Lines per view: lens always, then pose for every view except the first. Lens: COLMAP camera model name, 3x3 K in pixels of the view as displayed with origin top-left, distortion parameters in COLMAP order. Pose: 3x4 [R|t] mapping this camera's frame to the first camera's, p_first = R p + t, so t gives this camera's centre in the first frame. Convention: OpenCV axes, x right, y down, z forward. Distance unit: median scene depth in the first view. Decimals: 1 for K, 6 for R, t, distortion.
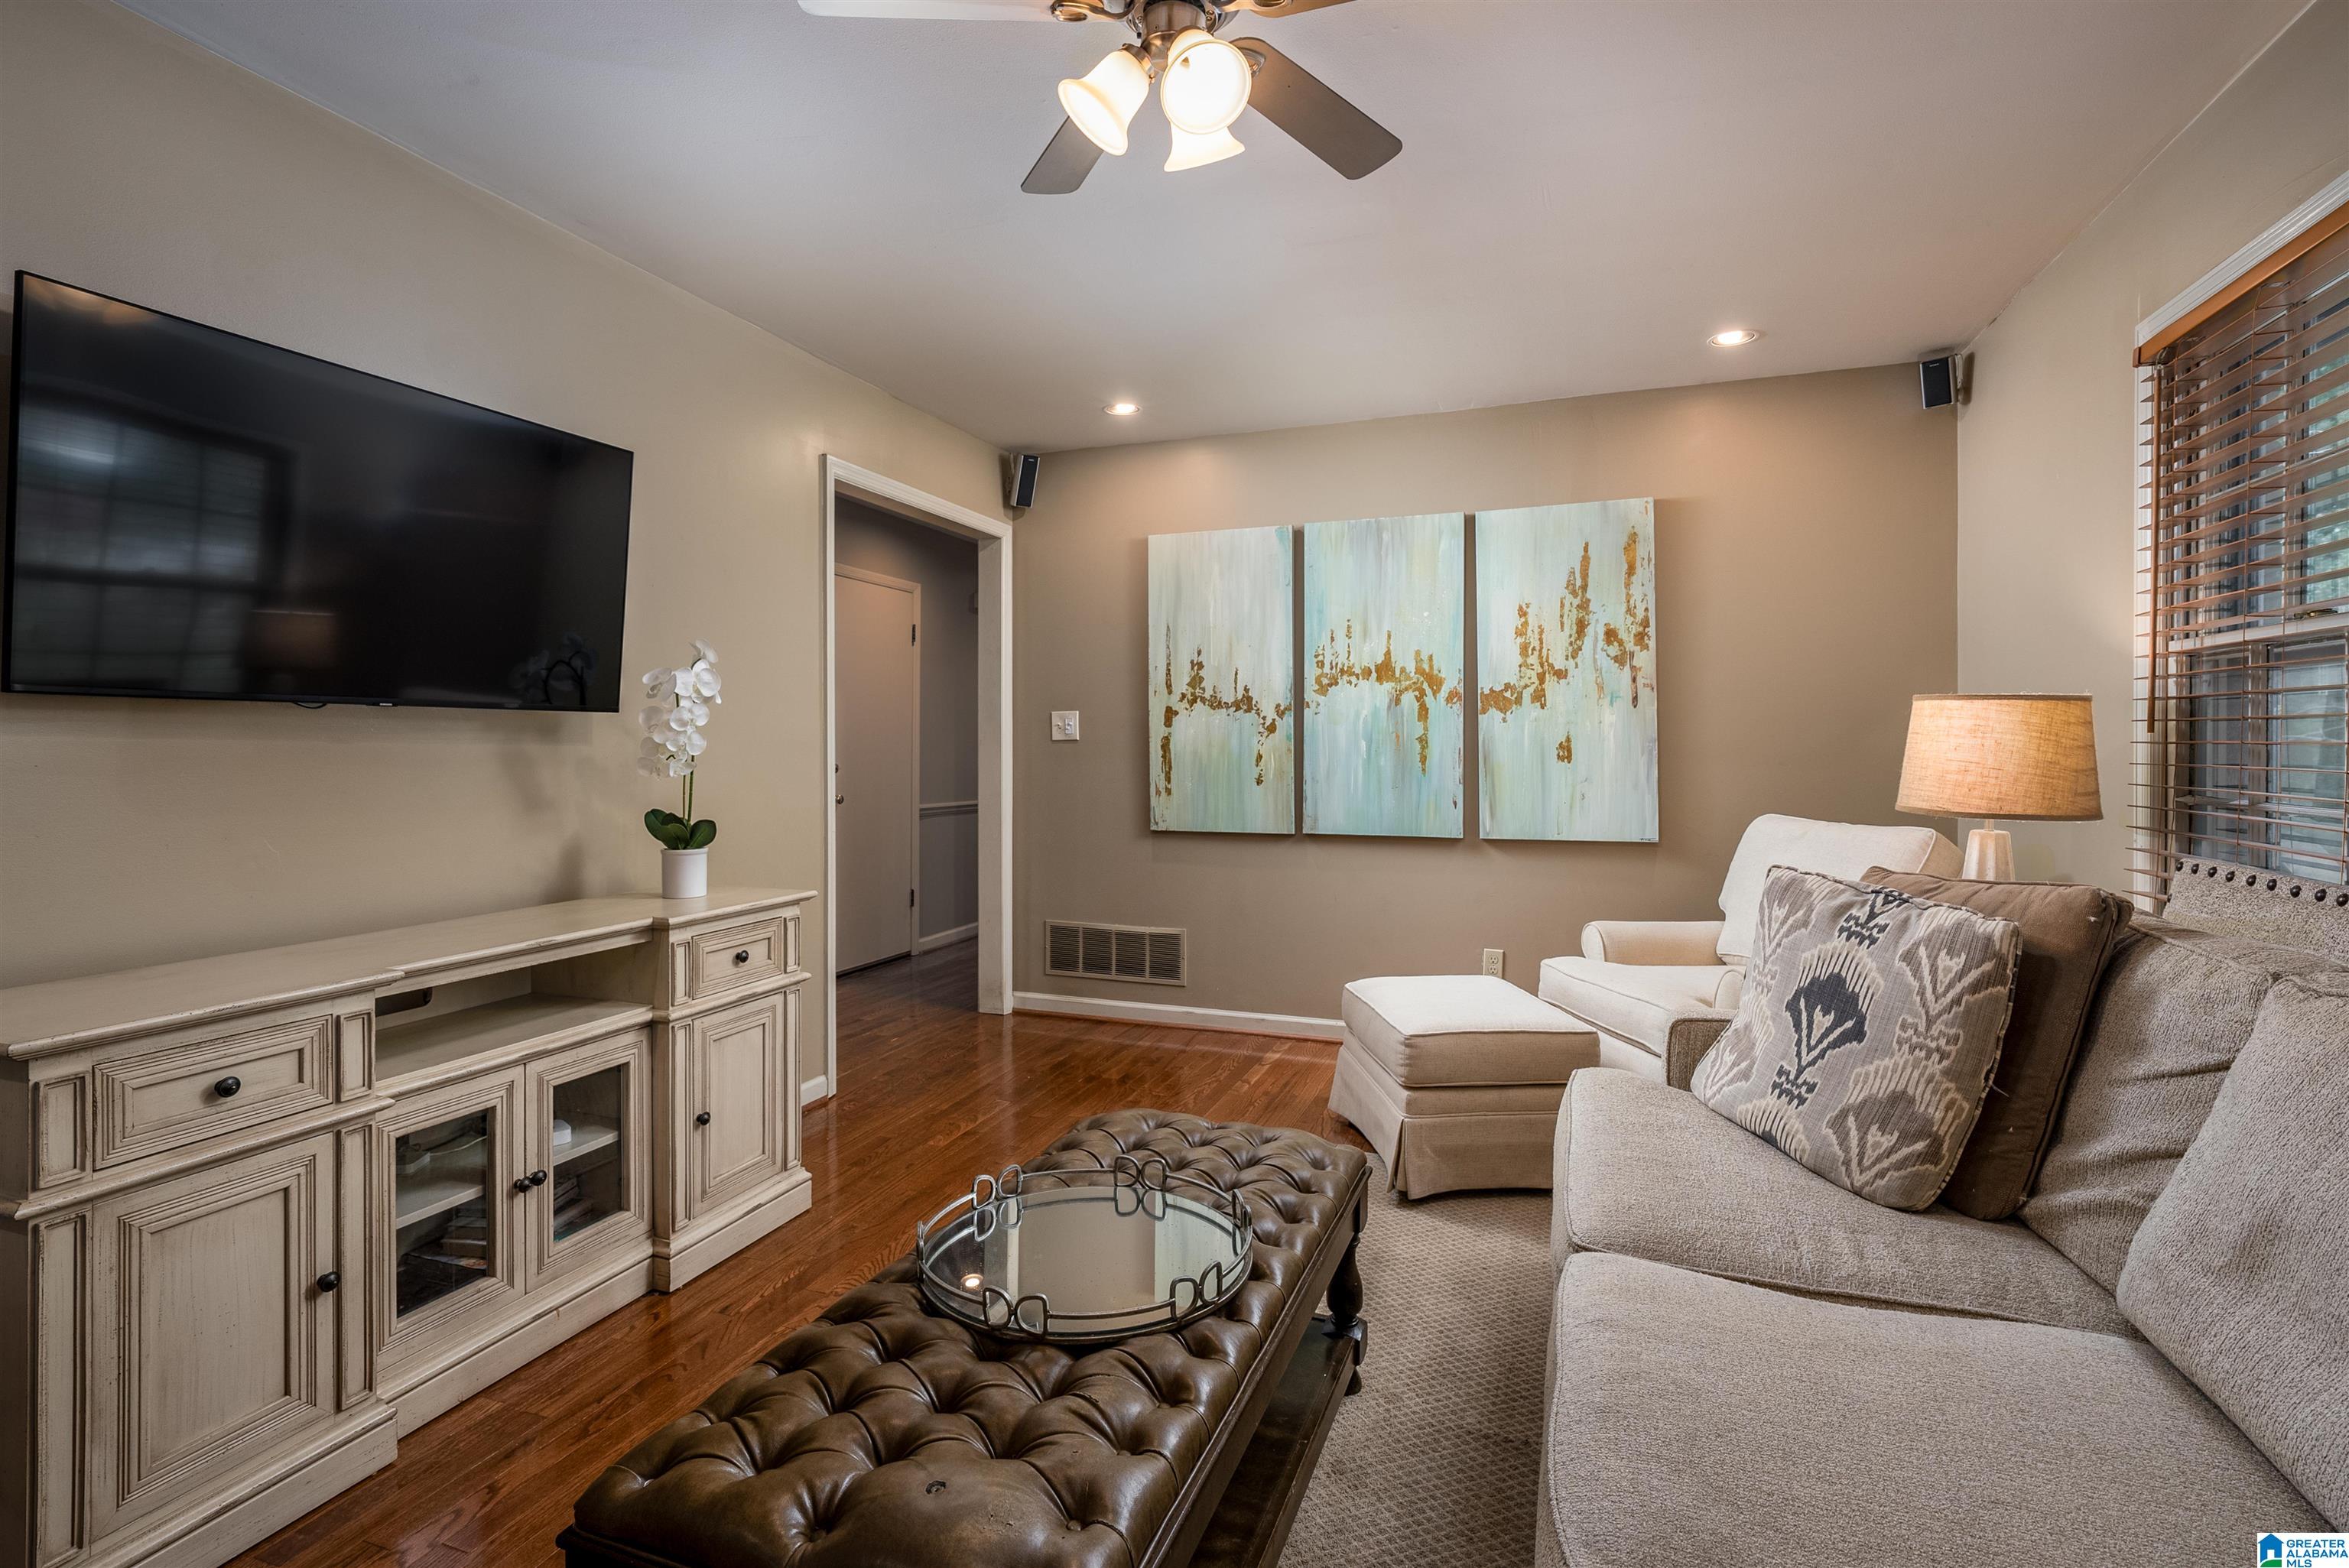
lens RADIAL K [[1100.6, 0, 1161.3], [0, 1100.6, 745.4], [0, 0, 1]] dist [0.004542, 0.000948]
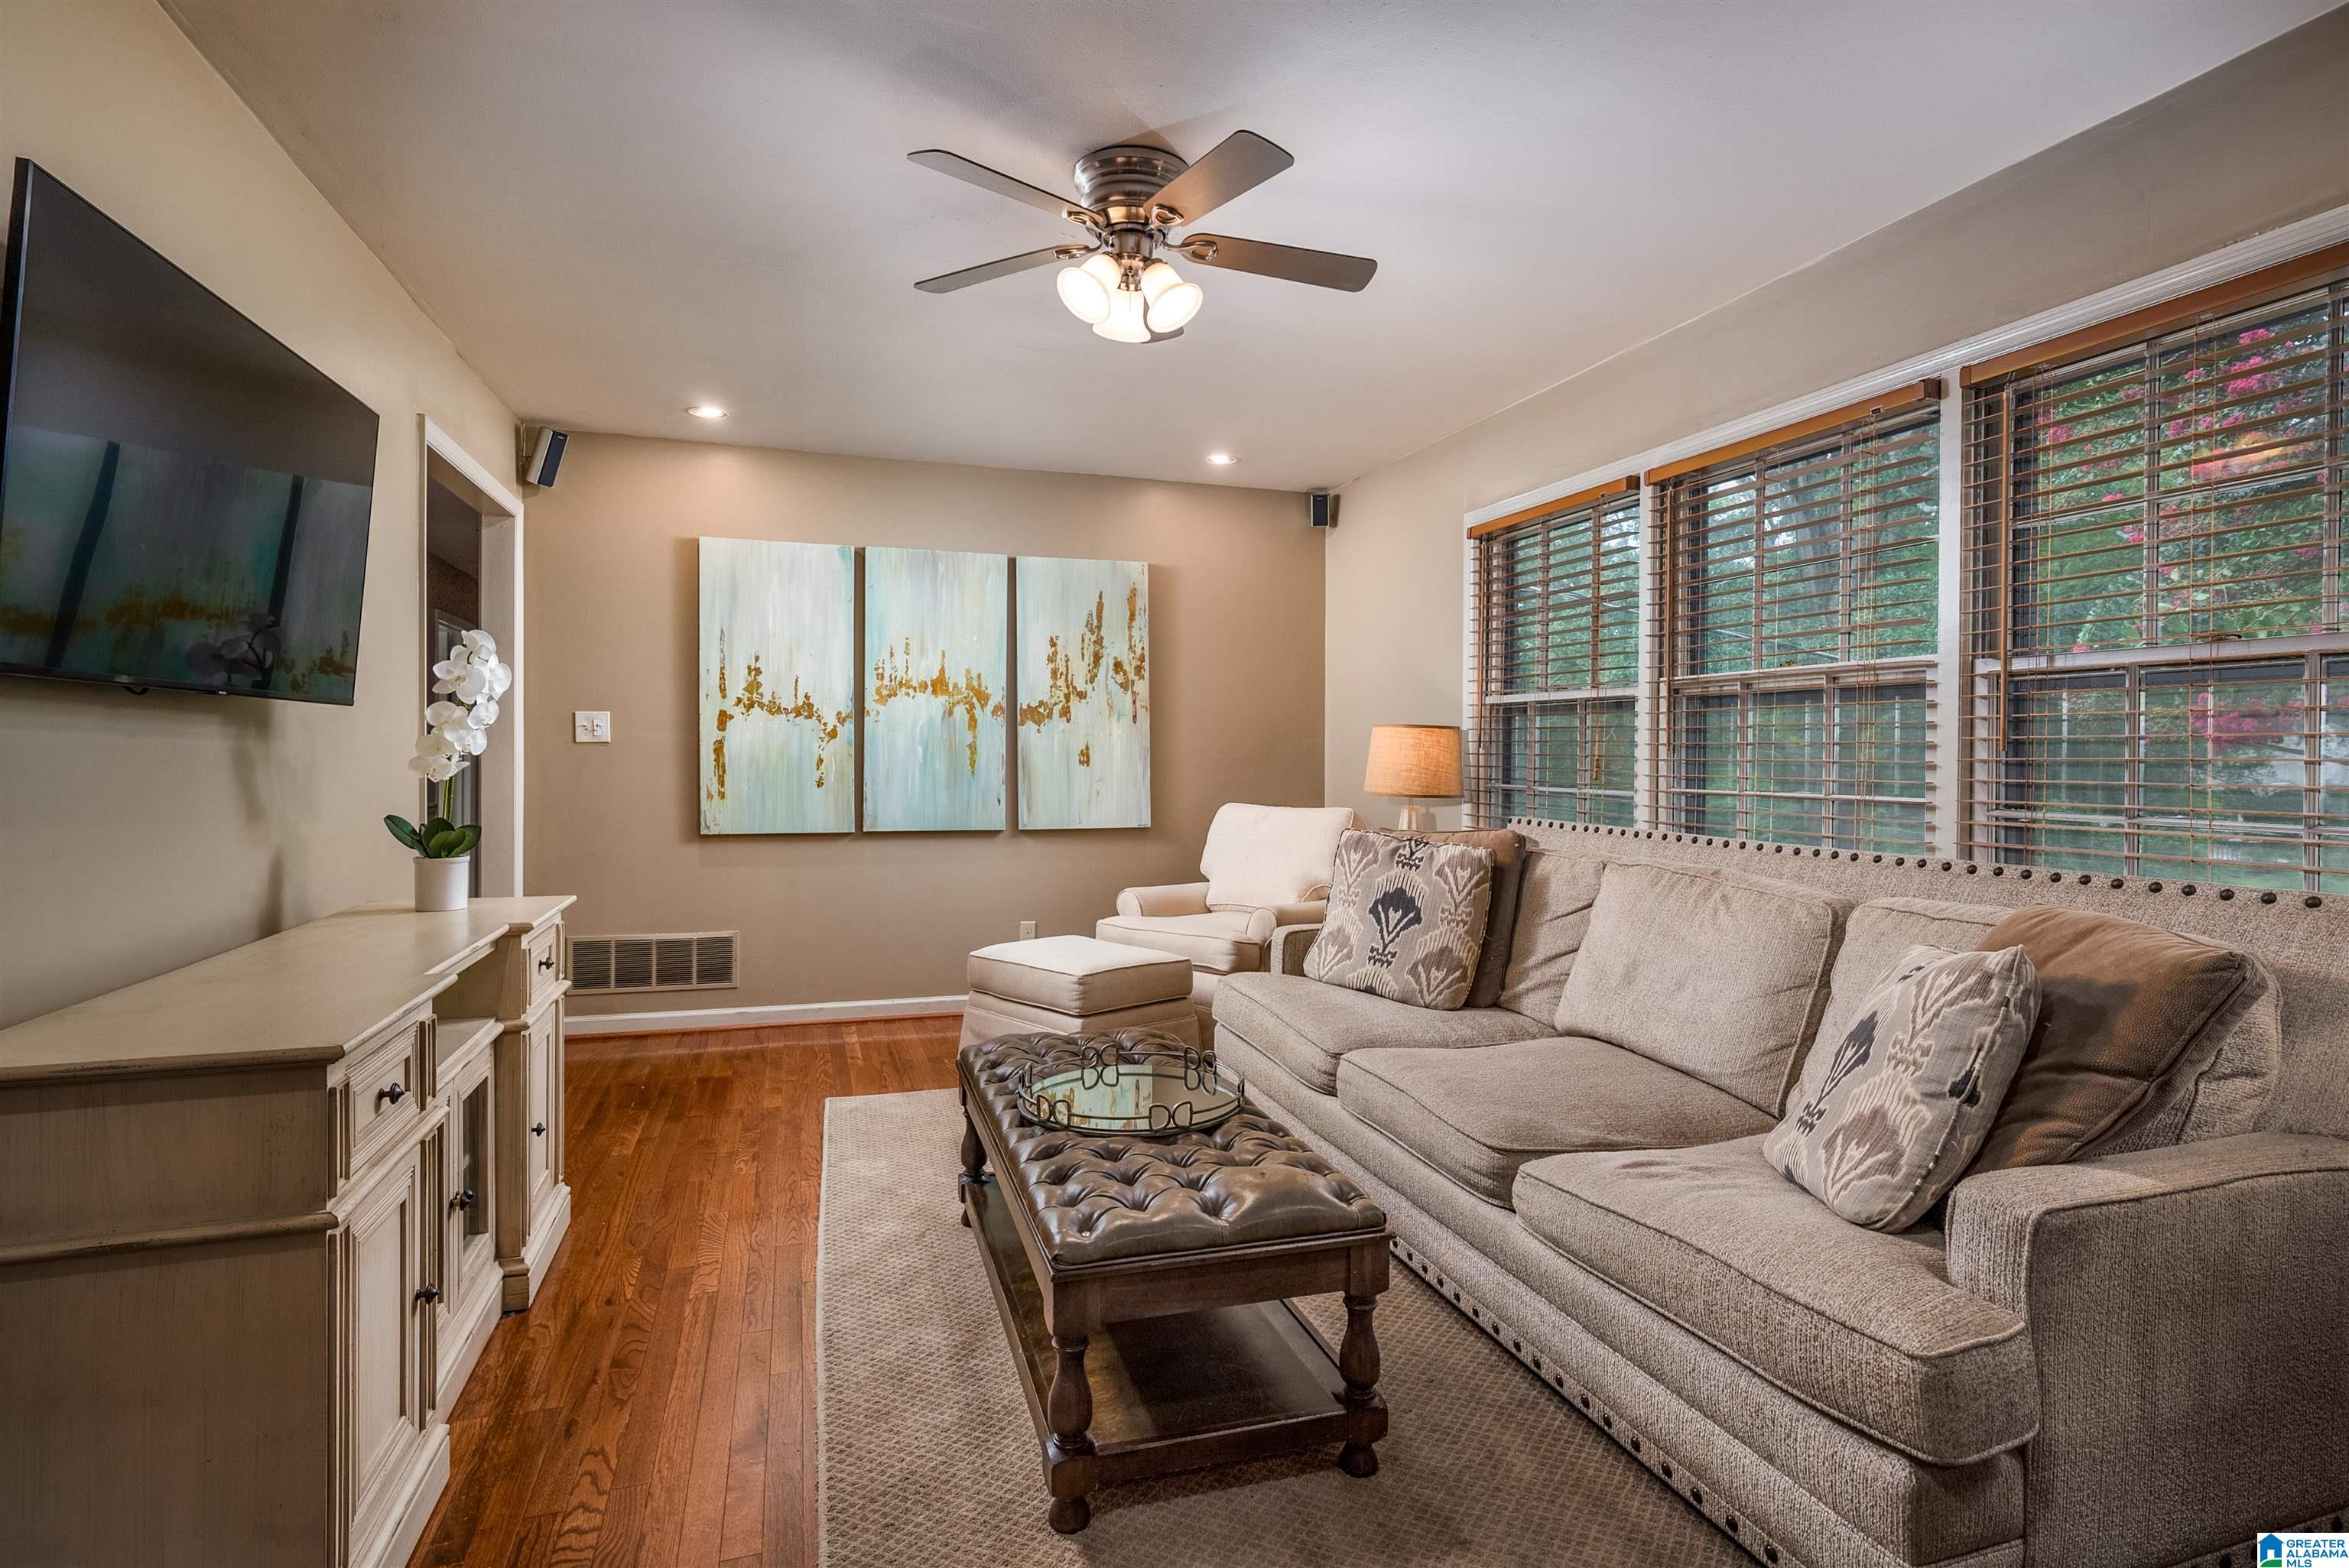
lens RADIAL K [[1156.2, 0, 1162.7], [0, 1156.2, 755.6], [0, 0, 1]] dist [0.019453, 0.000093]
pose [[0.787657, 0.006585, 0.616079, -0.374829], [-0.008700, 0.999962, 0.000435, 0.002267], [-0.616052, -0.005703, 0.787684, -0.088201]]
